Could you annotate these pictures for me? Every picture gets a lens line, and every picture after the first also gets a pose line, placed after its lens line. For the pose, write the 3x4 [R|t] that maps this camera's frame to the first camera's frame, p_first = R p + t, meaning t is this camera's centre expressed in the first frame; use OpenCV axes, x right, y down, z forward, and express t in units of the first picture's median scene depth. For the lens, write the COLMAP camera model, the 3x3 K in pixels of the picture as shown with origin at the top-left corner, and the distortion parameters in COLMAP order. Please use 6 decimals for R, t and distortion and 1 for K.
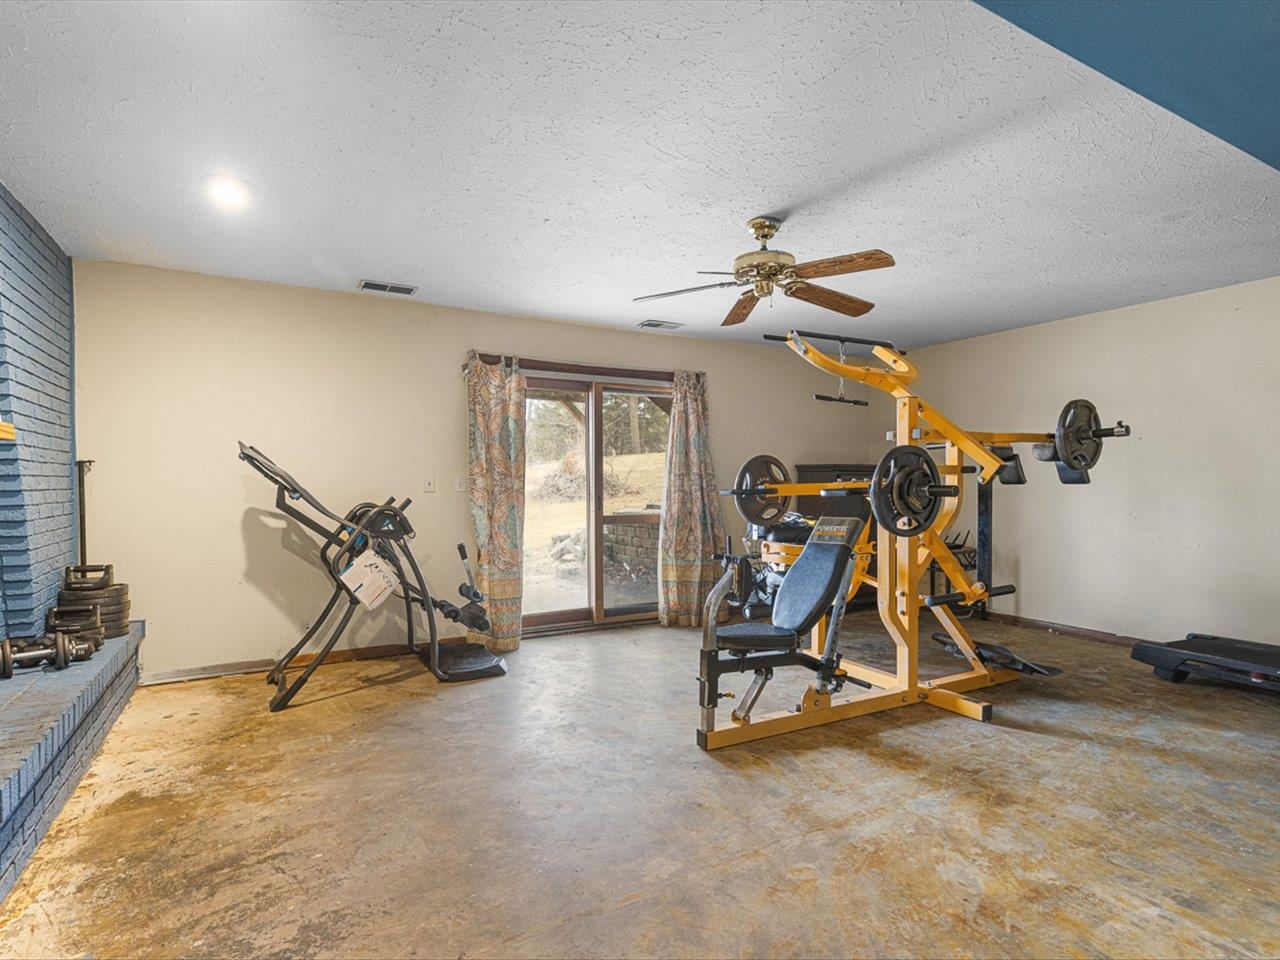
lens RADIAL K [[652.3, 0, 634.3], [0, 652.3, 478.4], [0, 0, 1]] dist [0.003252, 0.000090]
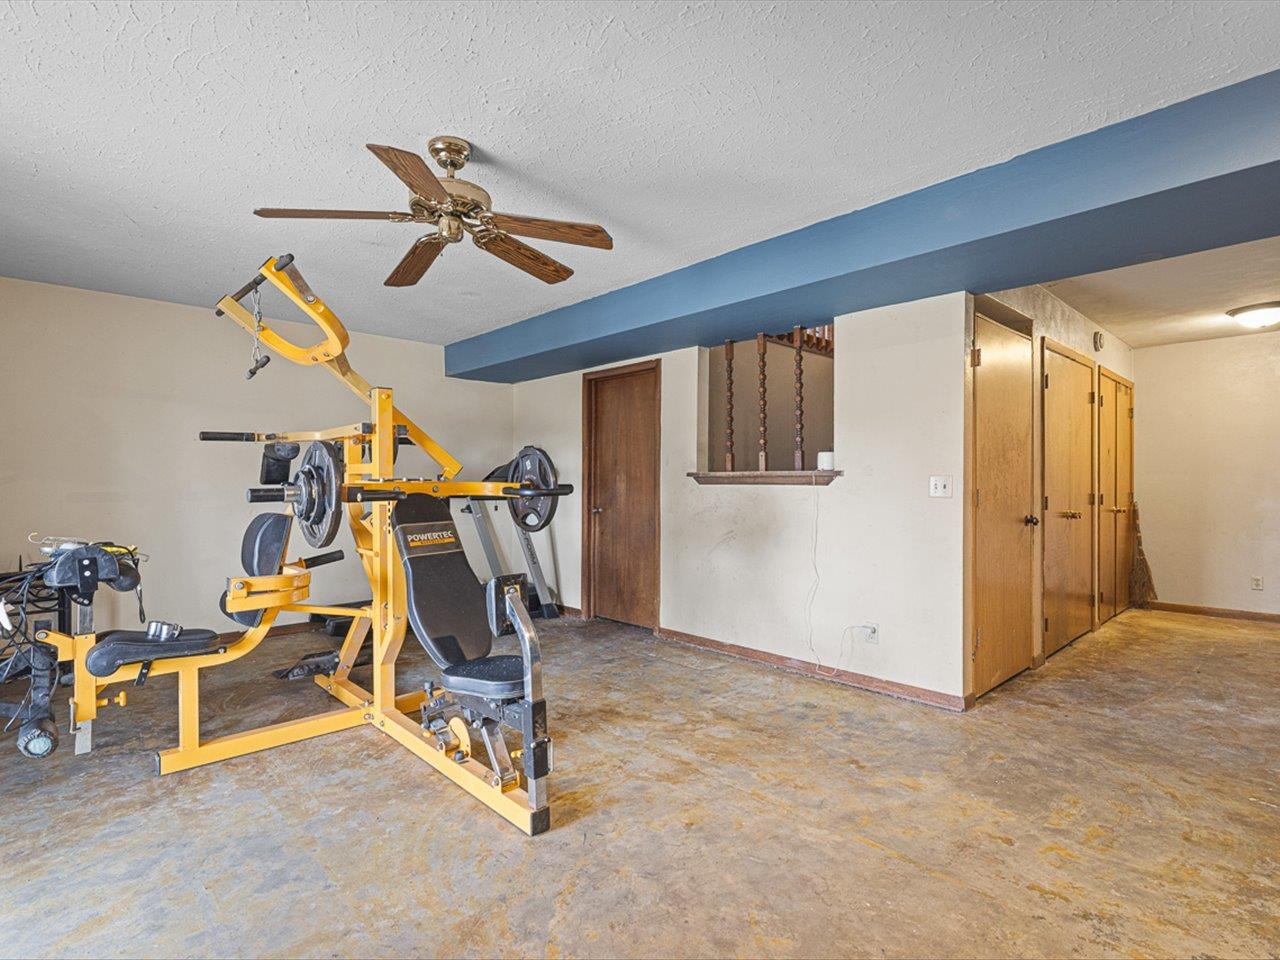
lens RADIAL K [[652.3, 0, 634.3], [0, 652.3, 478.4], [0, 0, 1]] dist [0.003252, 0.000090]
pose [[-0.244377, 0.007805, 0.969649, -0.736454], [-0.006865, 0.999929, -0.009778, 0.017162], [-0.969656, -0.009046, -0.244306, 1.227078]]
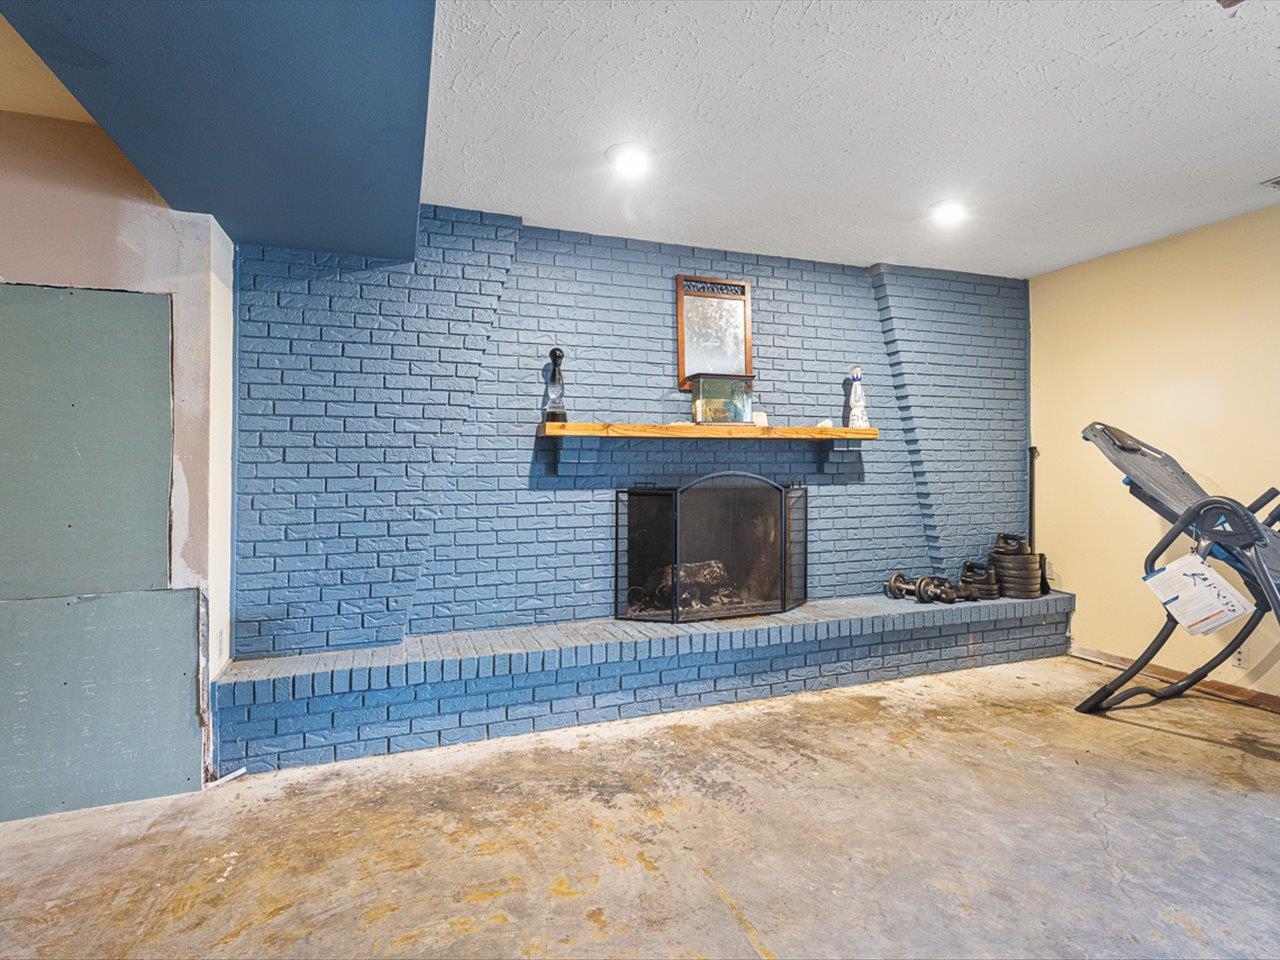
lens RADIAL K [[652.3, 0, 634.3], [0, 652.3, 478.4], [0, 0, 1]] dist [0.003252, 0.000090]
pose [[-0.154176, 0.017869, -0.987882, 0.619540], [0.011909, 0.999797, 0.016226, 0.004442], [0.987972, -0.009263, -0.154358, 0.704788]]
